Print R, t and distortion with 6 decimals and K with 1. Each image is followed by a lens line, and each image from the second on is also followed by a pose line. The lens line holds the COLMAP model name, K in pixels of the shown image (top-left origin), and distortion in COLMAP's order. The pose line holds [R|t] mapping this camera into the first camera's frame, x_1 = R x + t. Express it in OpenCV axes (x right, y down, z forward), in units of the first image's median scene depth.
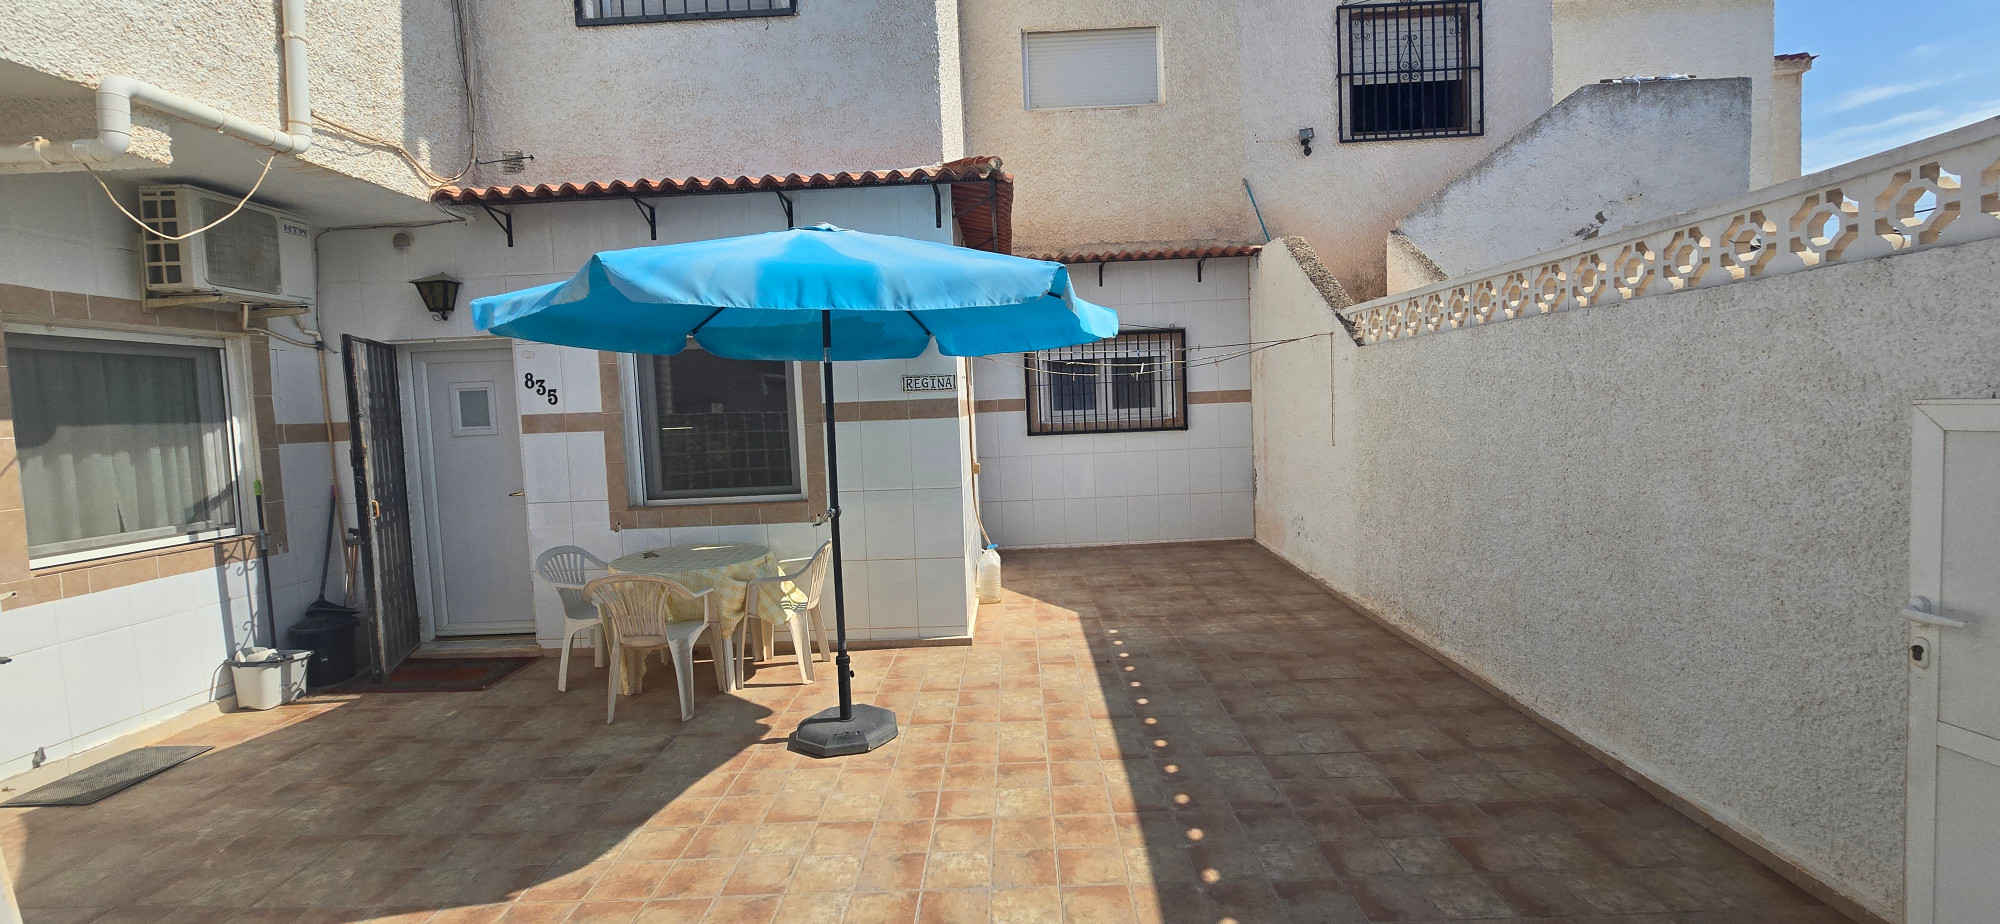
lens RADIAL K [[815.9, 0, 999.4], [0, 815.9, 452.5], [0, 0, 1]] dist [-0.002158, -0.000423]
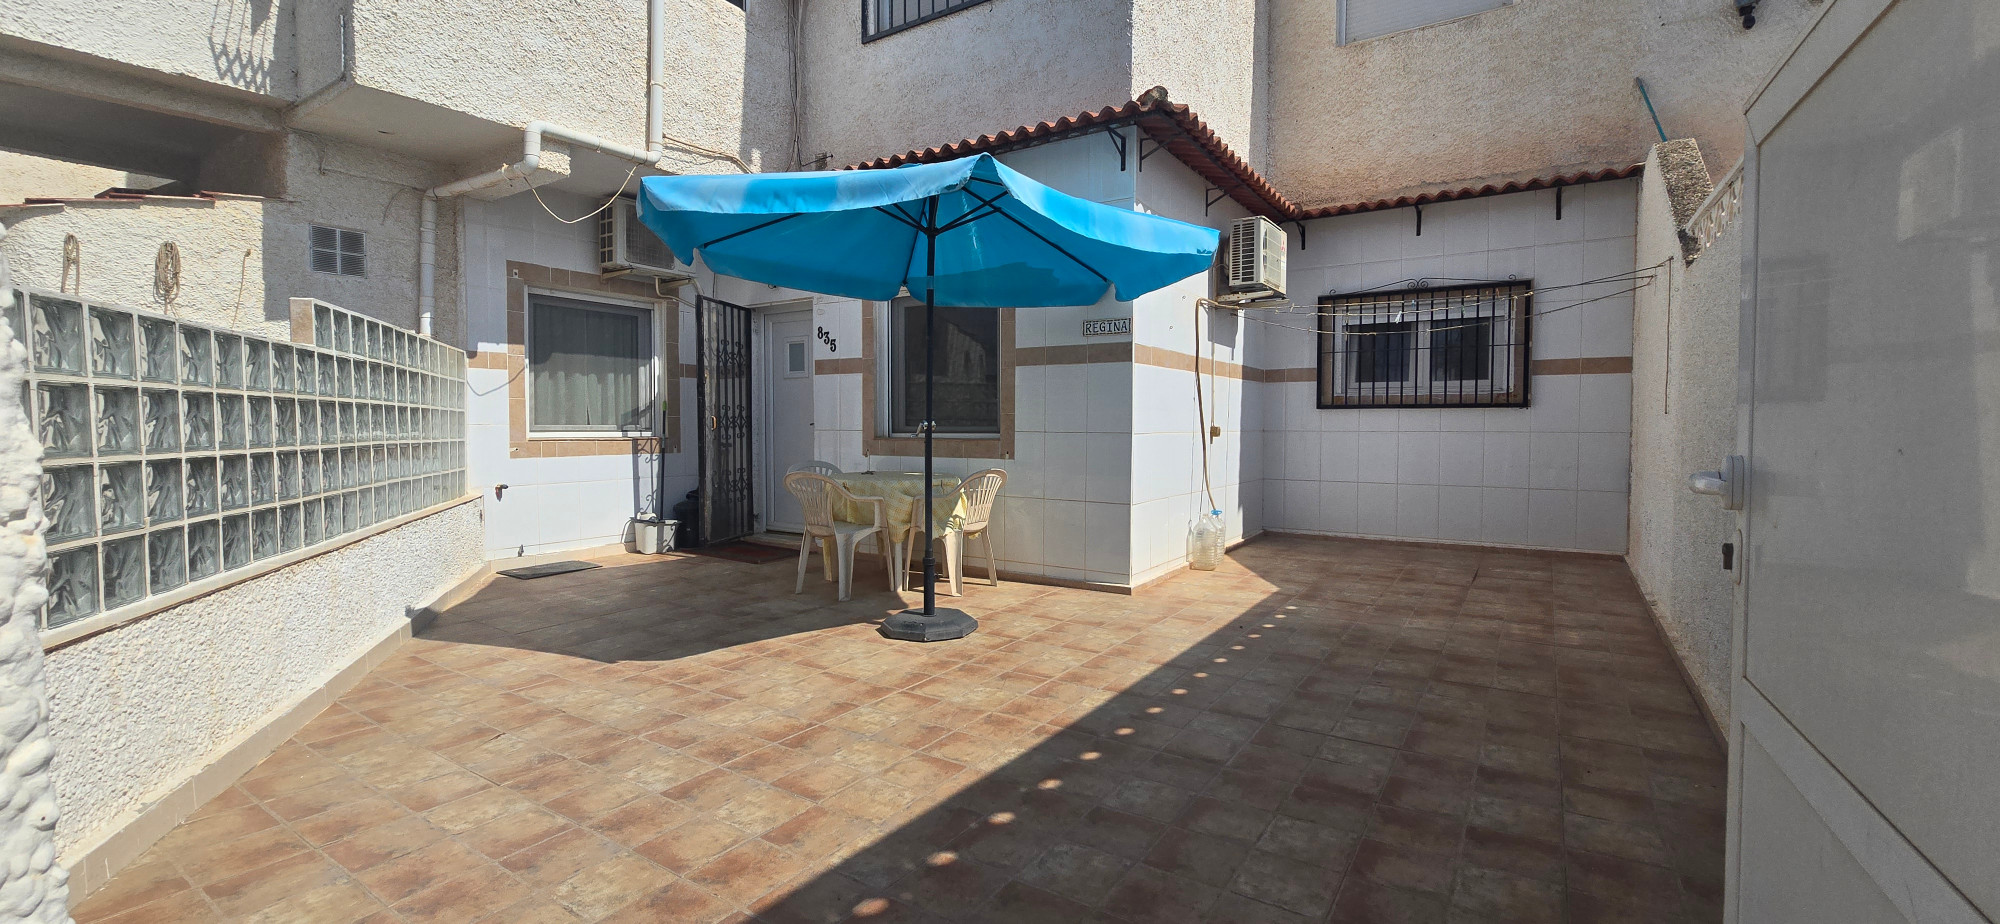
lens RADIAL K [[815.9, 0, 999.4], [0, 815.9, 452.5], [0, 0, 1]] dist [-0.002158, -0.000423]
pose [[0.840981, 0.060756, -0.537643, 0.401295], [-0.068202, 0.997653, 0.006058, 0.081418], [0.536750, 0.031573, 0.843151, 0.100397]]
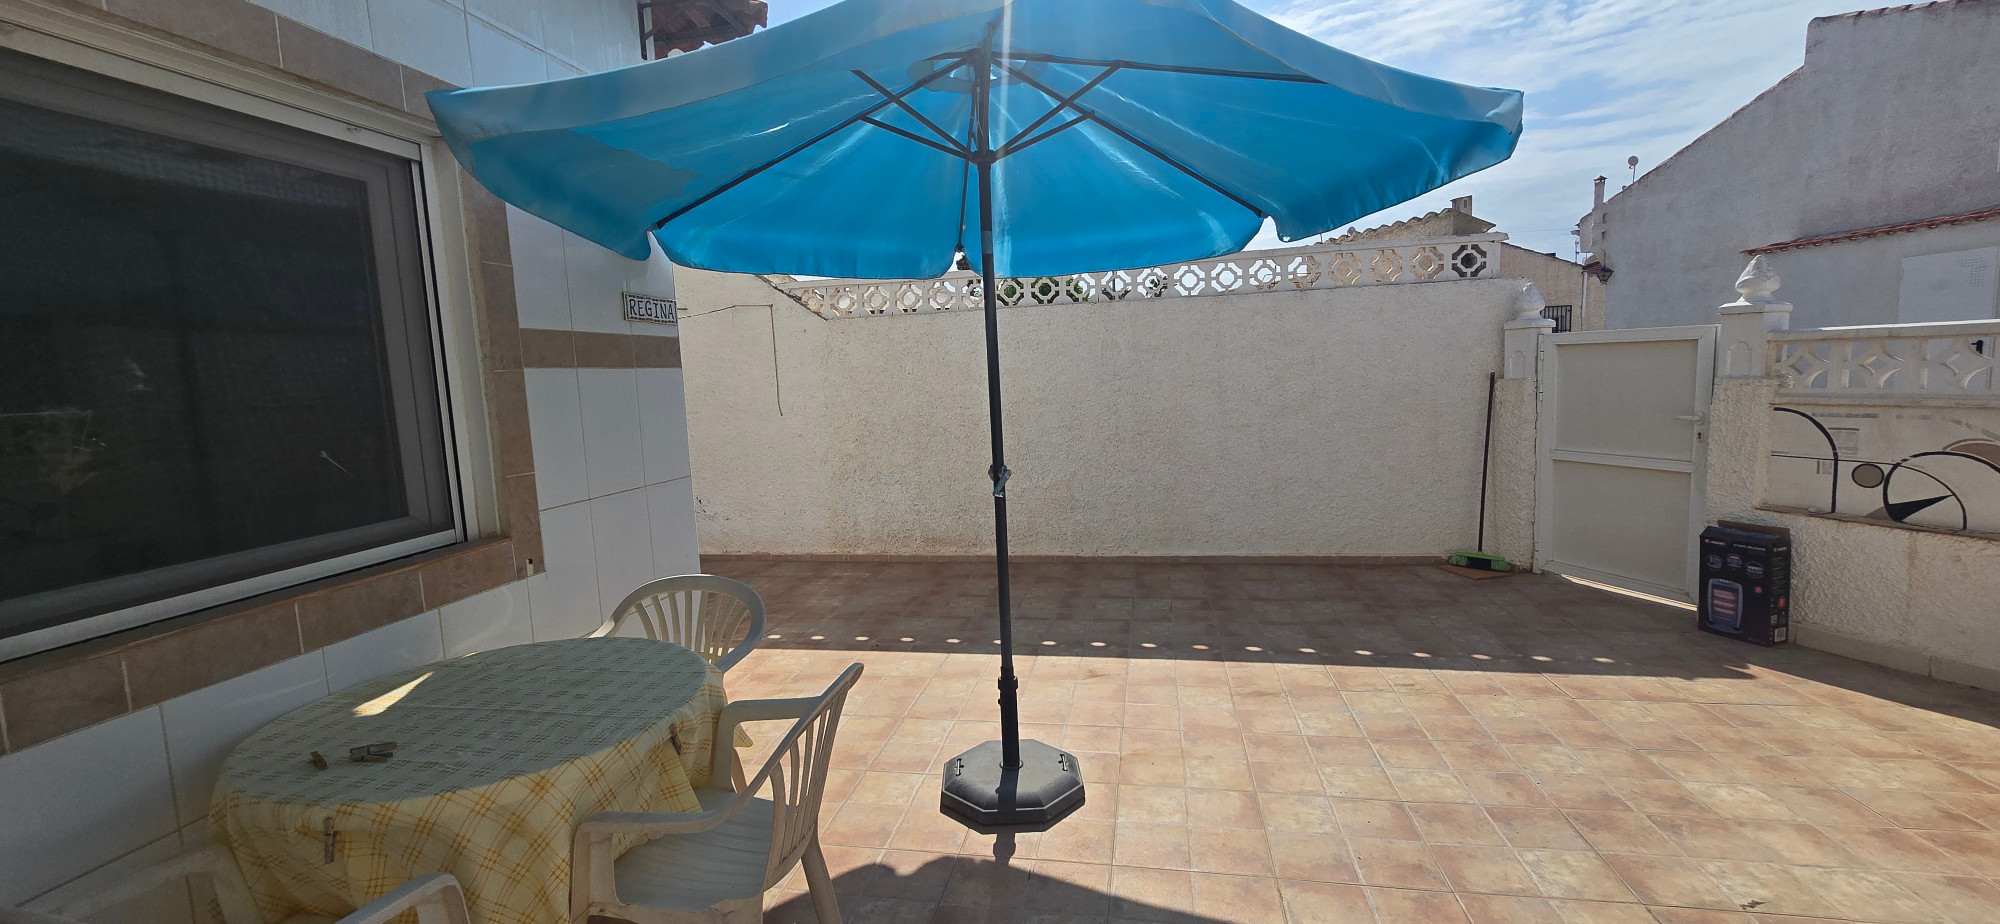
lens RADIAL K [[815.9, 0, 999.4], [0, 815.9, 452.5], [0, 0, 1]] dist [-0.002158, -0.000423]
pose [[0.163993, -0.064031, 0.984381, -0.742969], [0.096774, 0.994122, 0.048543, 0.018969], [-0.981703, 0.087302, 0.169225, 0.740606]]
